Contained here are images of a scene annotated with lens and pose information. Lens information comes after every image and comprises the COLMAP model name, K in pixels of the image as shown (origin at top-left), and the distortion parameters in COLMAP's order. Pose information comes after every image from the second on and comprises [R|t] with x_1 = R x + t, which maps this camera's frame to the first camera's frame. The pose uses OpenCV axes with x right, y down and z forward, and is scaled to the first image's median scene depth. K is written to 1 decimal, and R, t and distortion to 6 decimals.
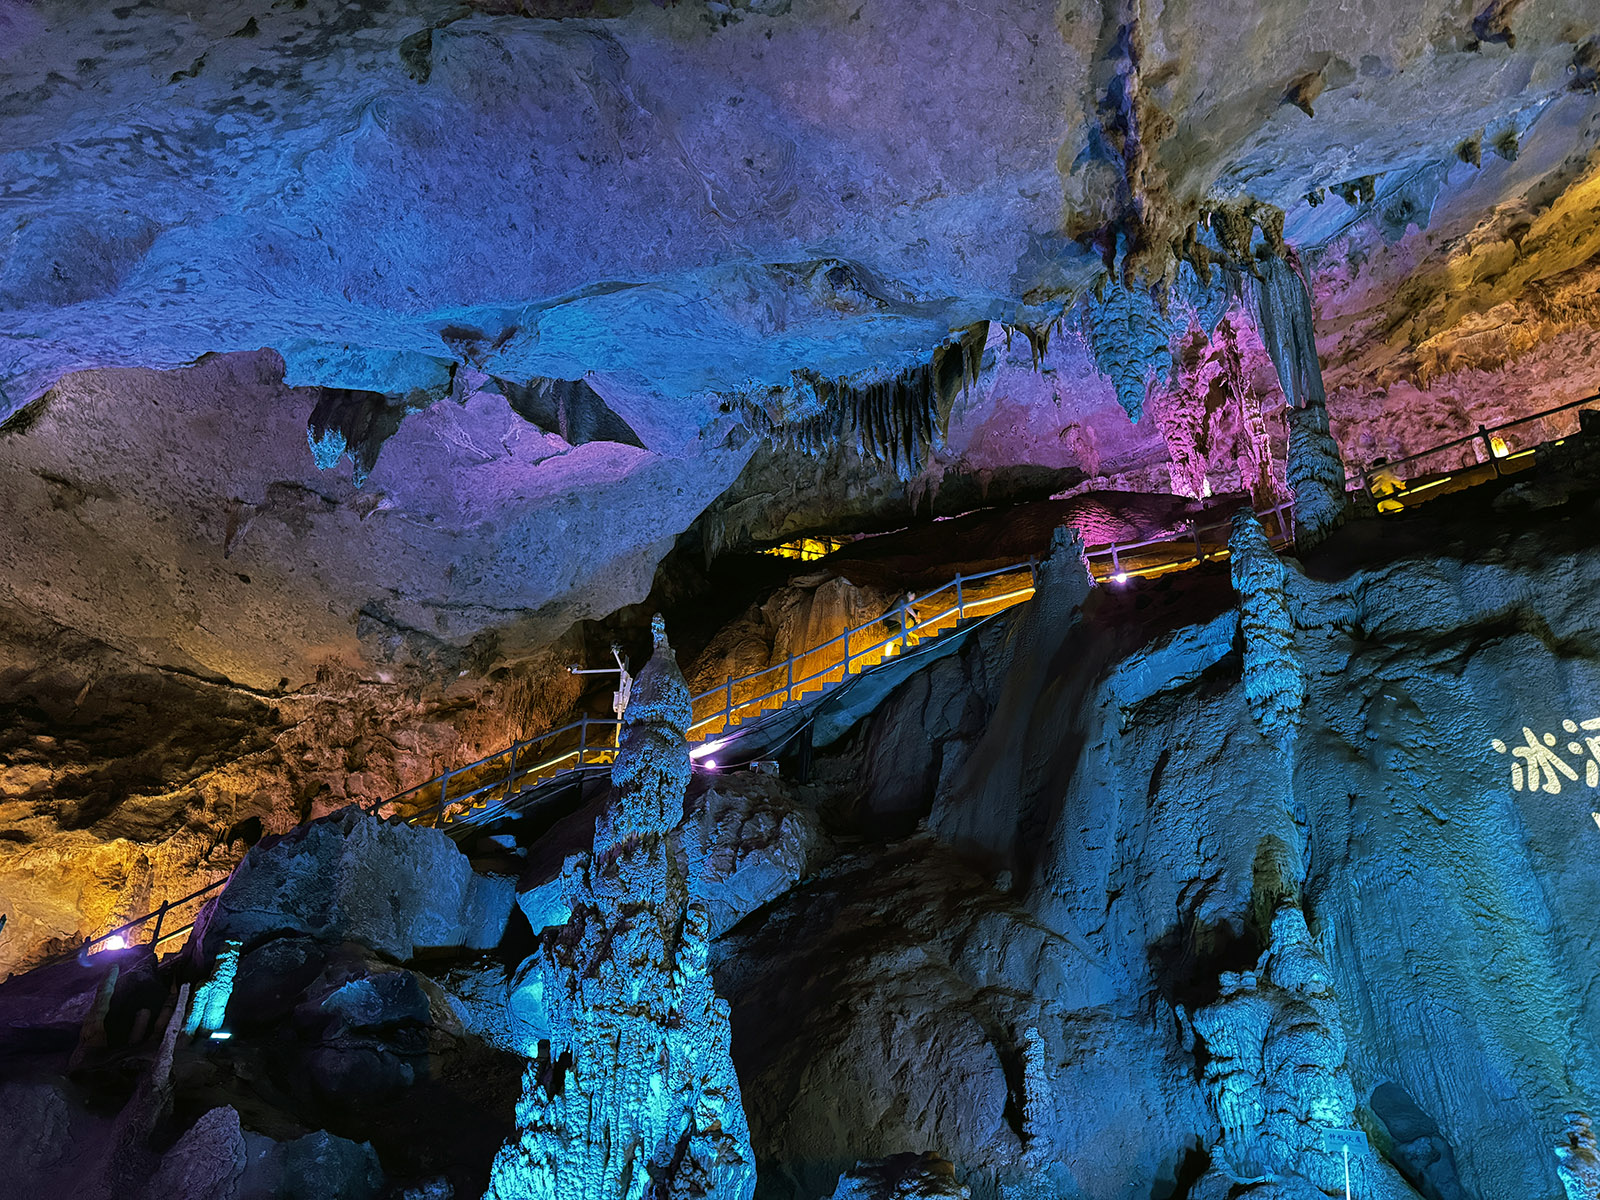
lens RADIAL K [[1086.6, 0, 803.1], [0, 1086.6, 604.9], [0, 0, 1]] dist [0.042578, -0.045847]
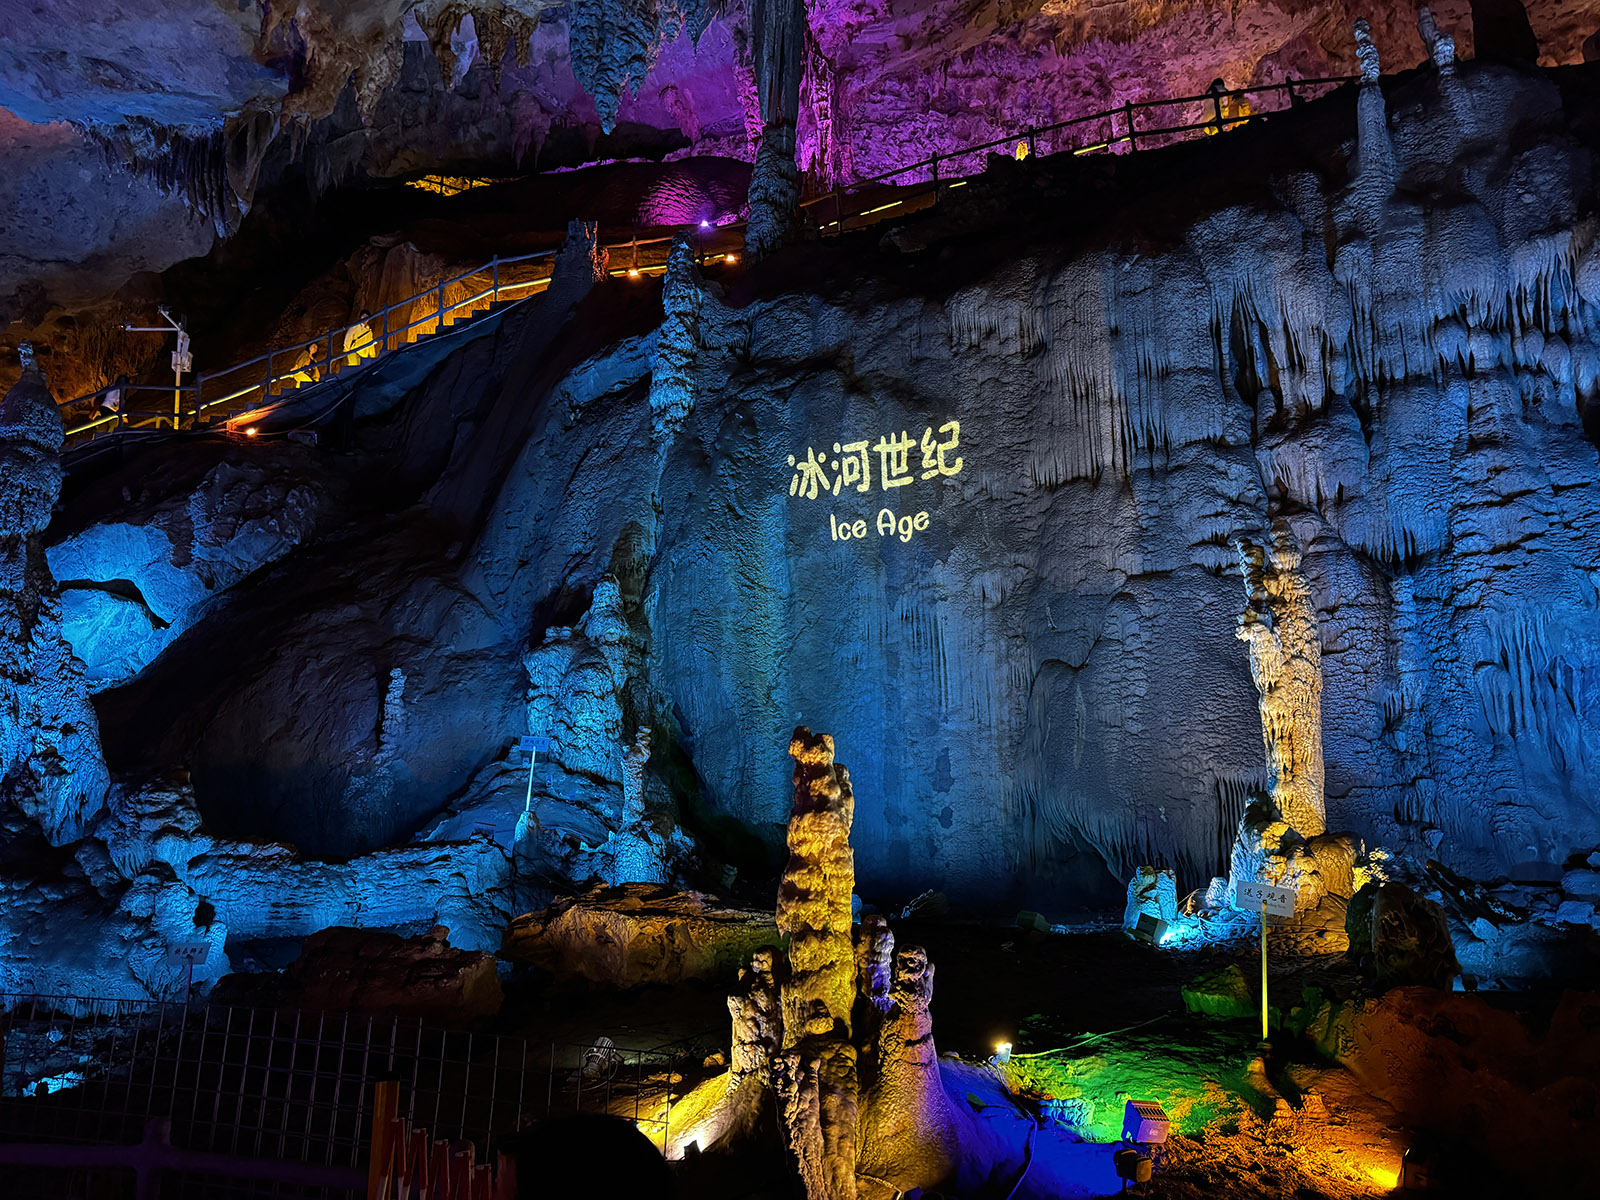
lens RADIAL K [[1086.6, 0, 803.1], [0, 1086.6, 604.9], [0, 0, 1]] dist [0.042578, -0.045847]
pose [[0.982346, -0.007256, 0.186932, 0.329399], [-0.057779, 0.938624, 0.340068, -0.124846], [-0.177927, -0.344865, 0.921634, -0.215266]]
